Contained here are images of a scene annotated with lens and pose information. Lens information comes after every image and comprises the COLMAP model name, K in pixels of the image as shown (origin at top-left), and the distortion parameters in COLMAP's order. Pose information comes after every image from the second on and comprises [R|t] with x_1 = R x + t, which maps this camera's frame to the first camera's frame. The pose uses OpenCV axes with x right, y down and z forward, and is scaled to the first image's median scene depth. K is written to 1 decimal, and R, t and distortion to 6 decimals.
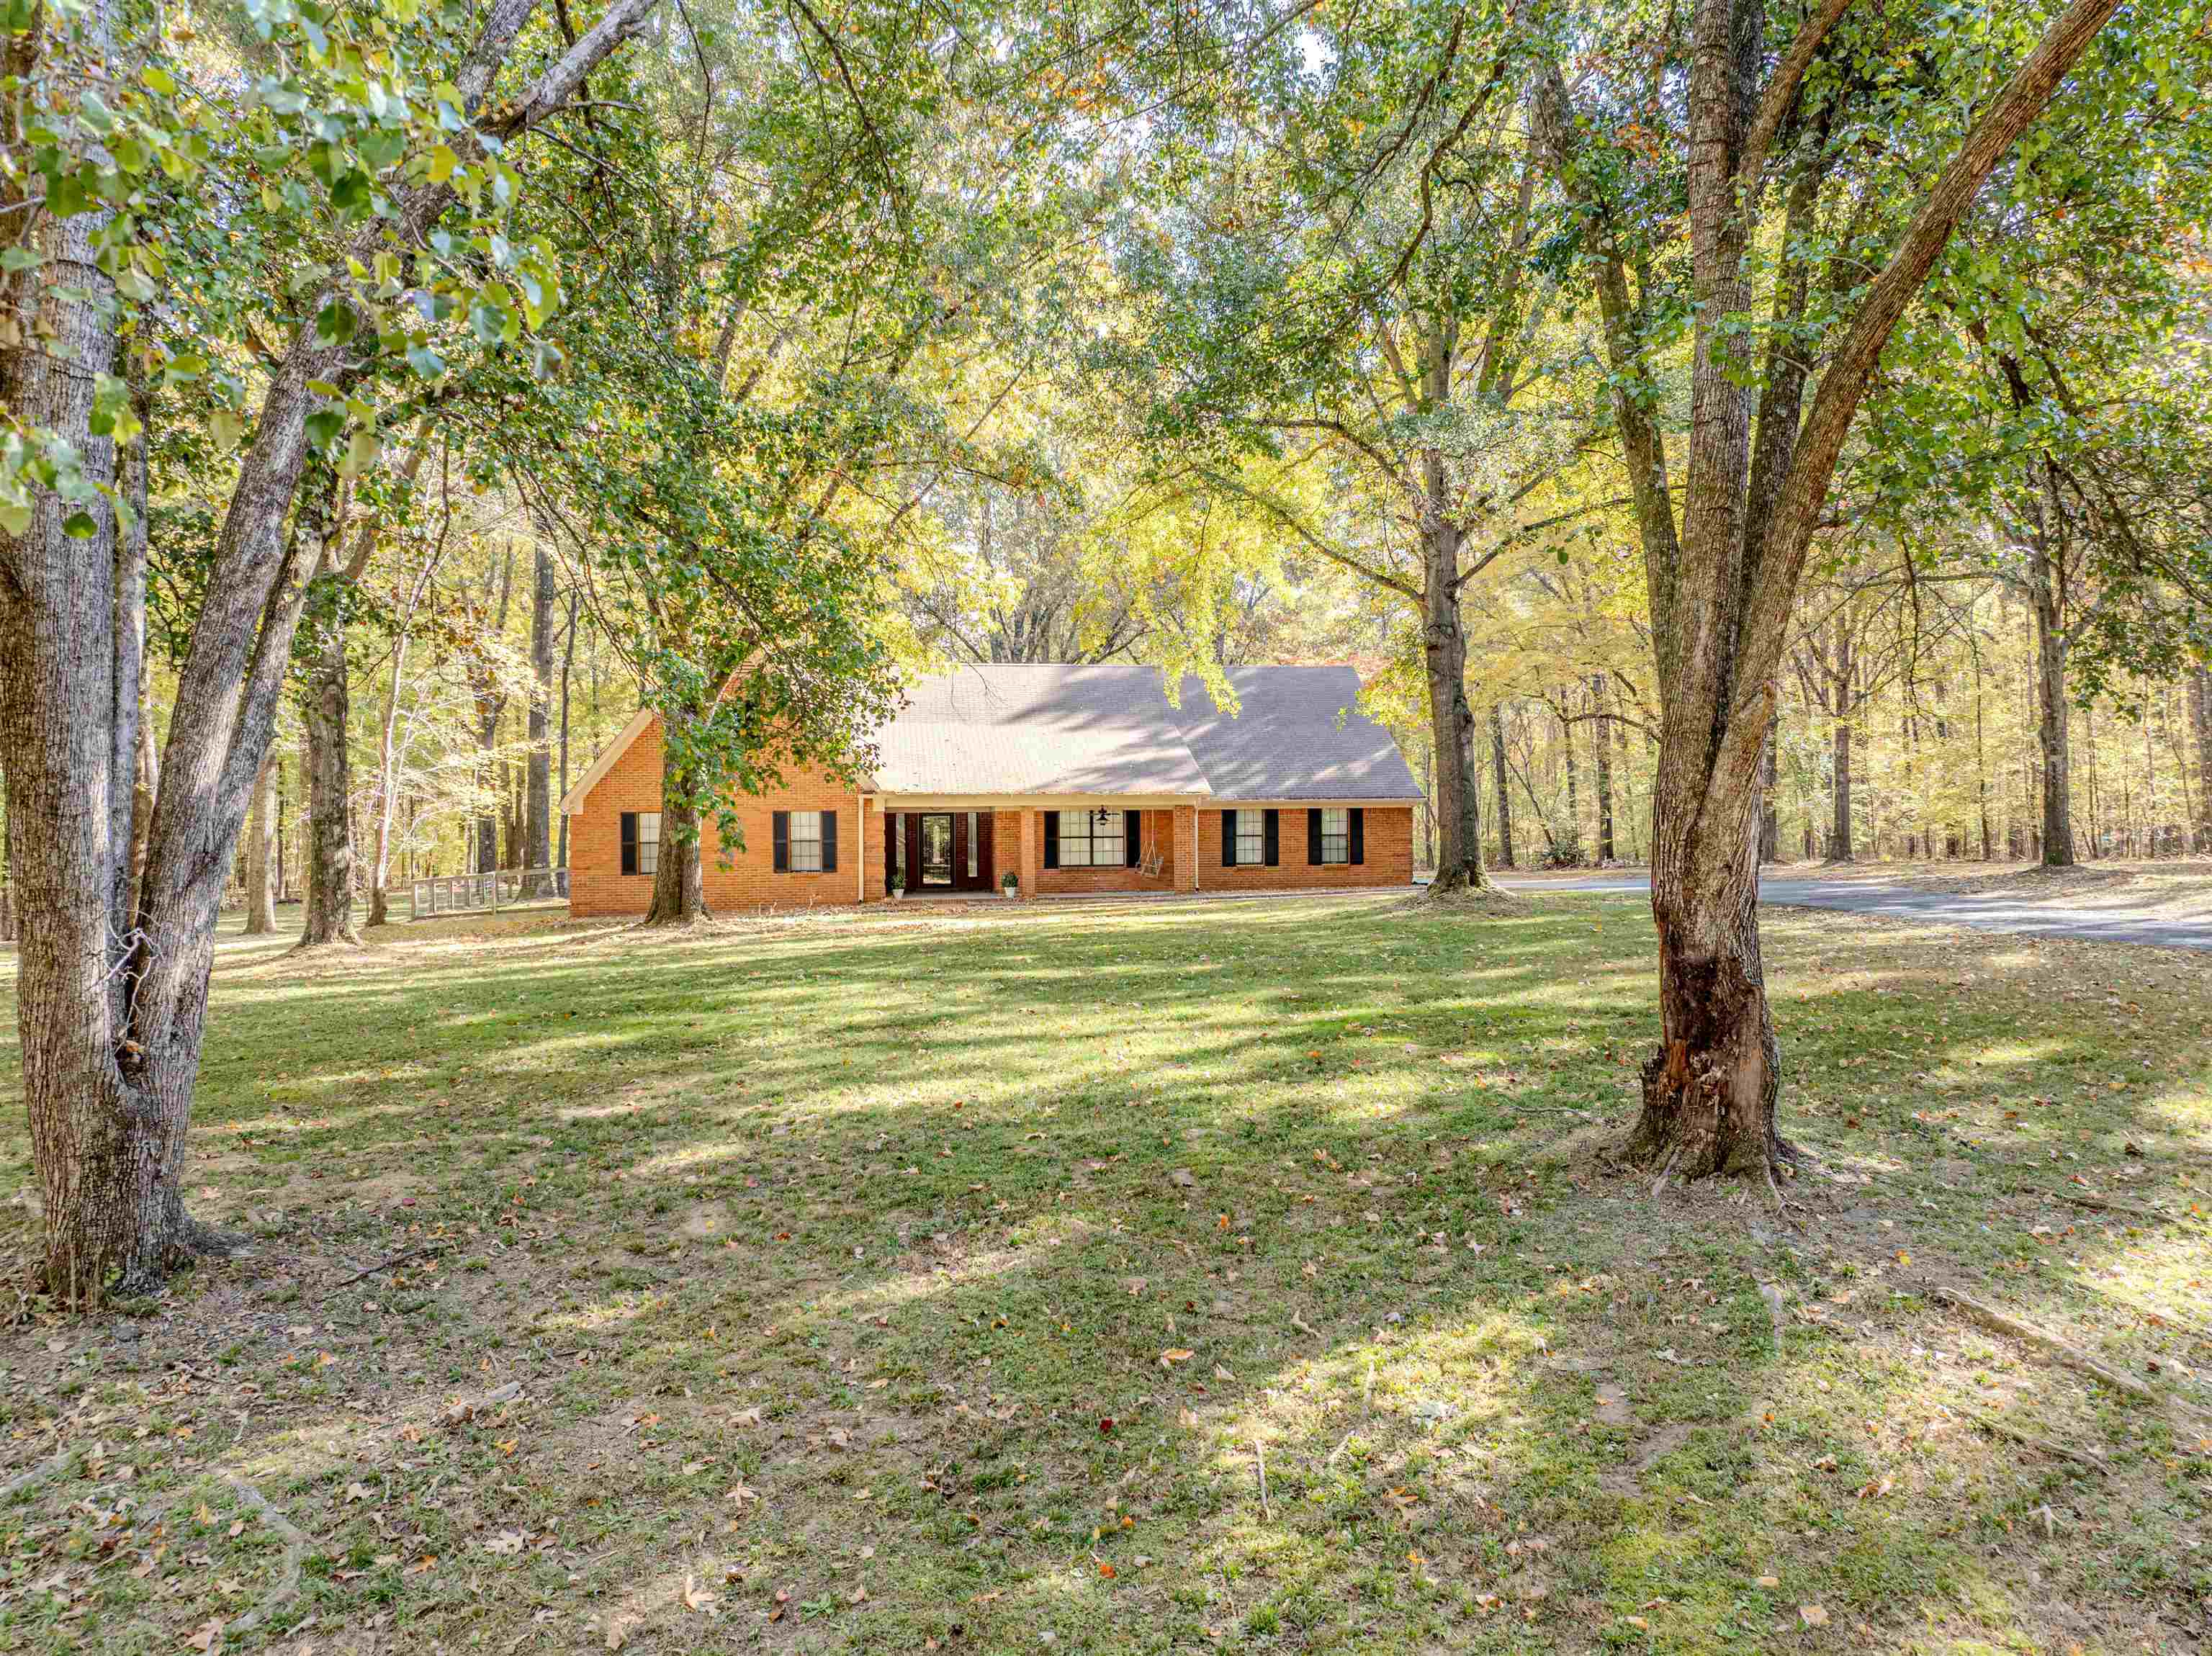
lens RADIAL K [[1532.7, 0, 1098.0], [0, 1532.7, 827.6], [0, 0, 1]] dist [-0.041620, 0.011703]
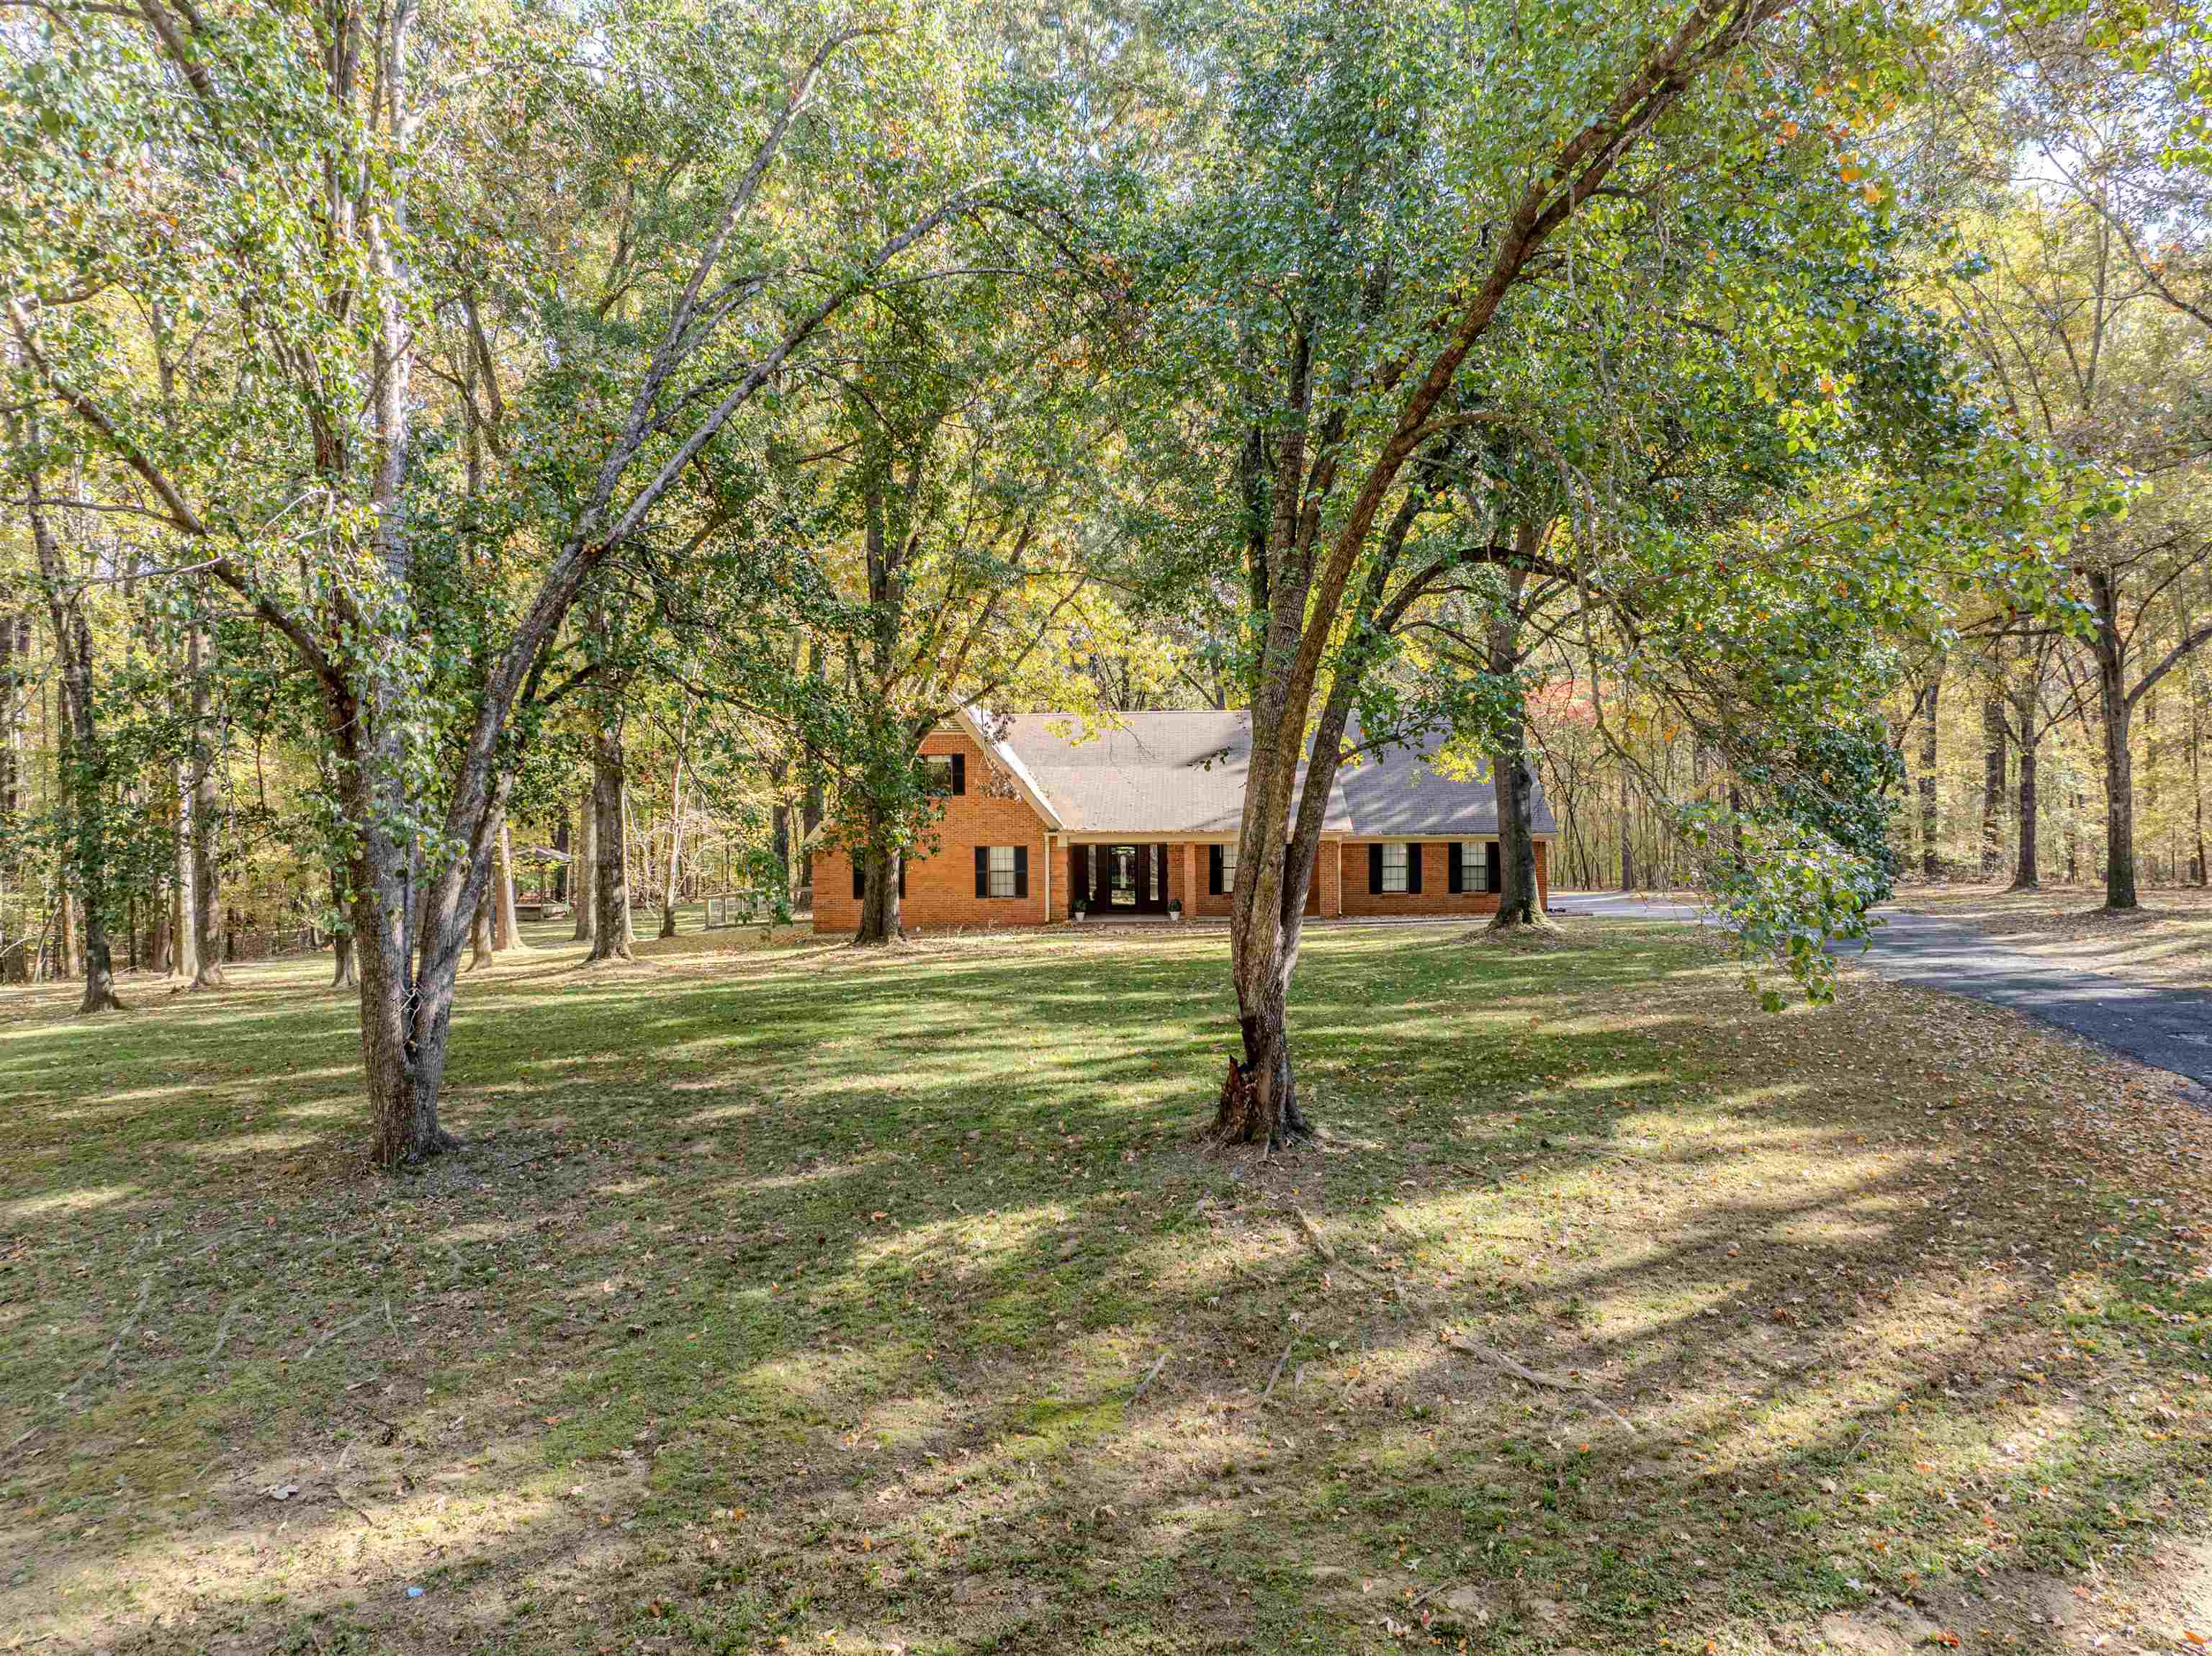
lens RADIAL K [[1532.7, 0, 1113.0], [0, 1532.7, 838.4], [0, 0, 1]] dist [-0.041620, 0.011703]
pose [[0.980773, 0.001951, -0.195141, 0.199115], [-0.000196, 0.999959, 0.009010, -0.043787], [0.195151, -0.008799, 0.980734, -0.239322]]
